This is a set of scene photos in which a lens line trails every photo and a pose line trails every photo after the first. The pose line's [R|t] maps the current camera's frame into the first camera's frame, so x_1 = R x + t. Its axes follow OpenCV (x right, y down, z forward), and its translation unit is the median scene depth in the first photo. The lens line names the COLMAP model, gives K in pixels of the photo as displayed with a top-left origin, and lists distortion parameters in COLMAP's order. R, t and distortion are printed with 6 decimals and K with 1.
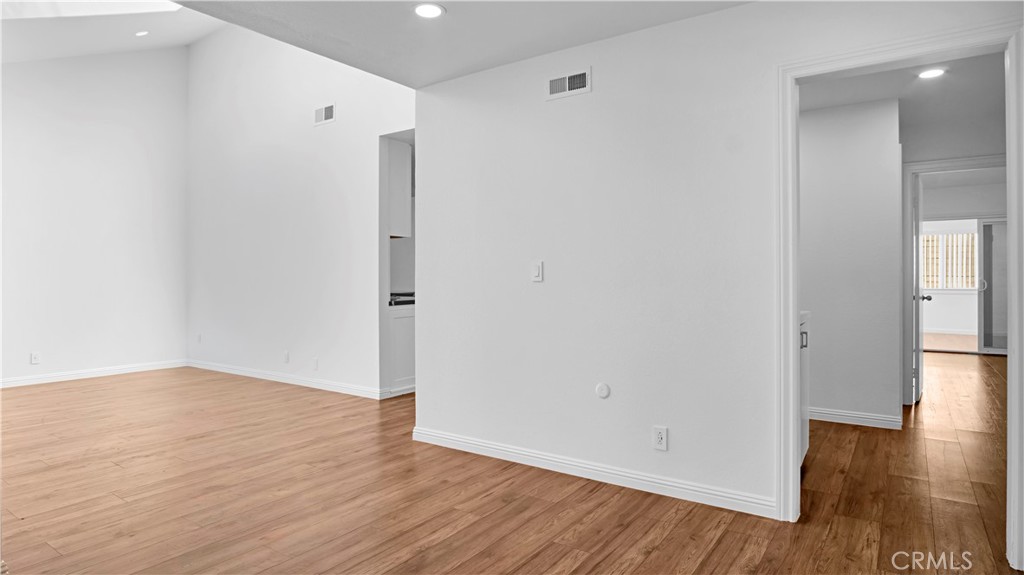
lens RADIAL K [[588.3, 0, 502.9], [0, 588.3, 282.5], [0, 0, 1]] dist [-0.010800, -0.000080]
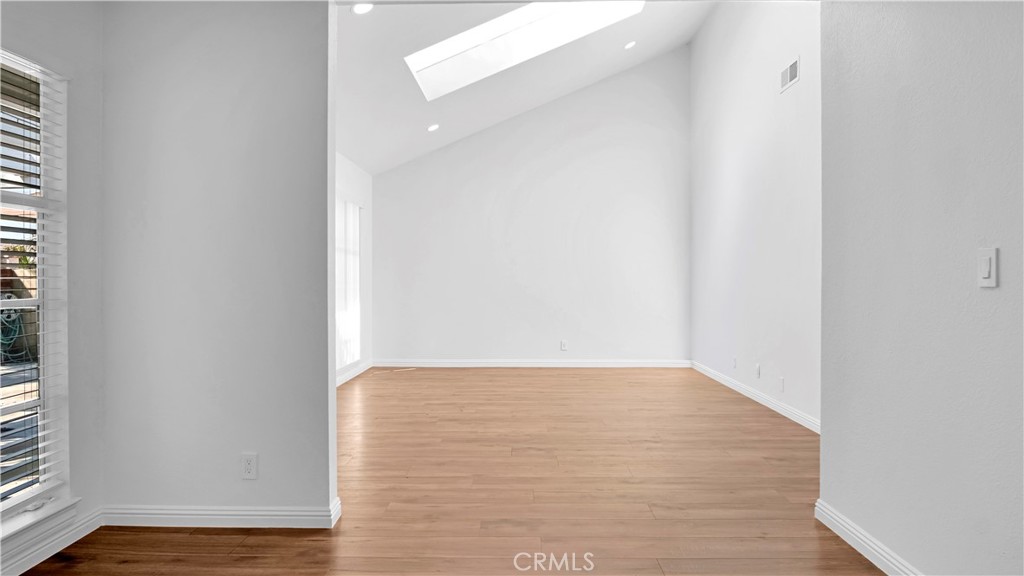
lens RADIAL K [[588.3, 0, 510.5], [0, 588.3, 287.9], [0, 0, 1]] dist [-0.010800, -0.000080]
pose [[0.555031, 0.010952, -0.831757, 0.247411], [-0.001872, 0.999927, 0.011918, -0.006909], [0.831827, -0.005057, 0.555011, 0.382475]]
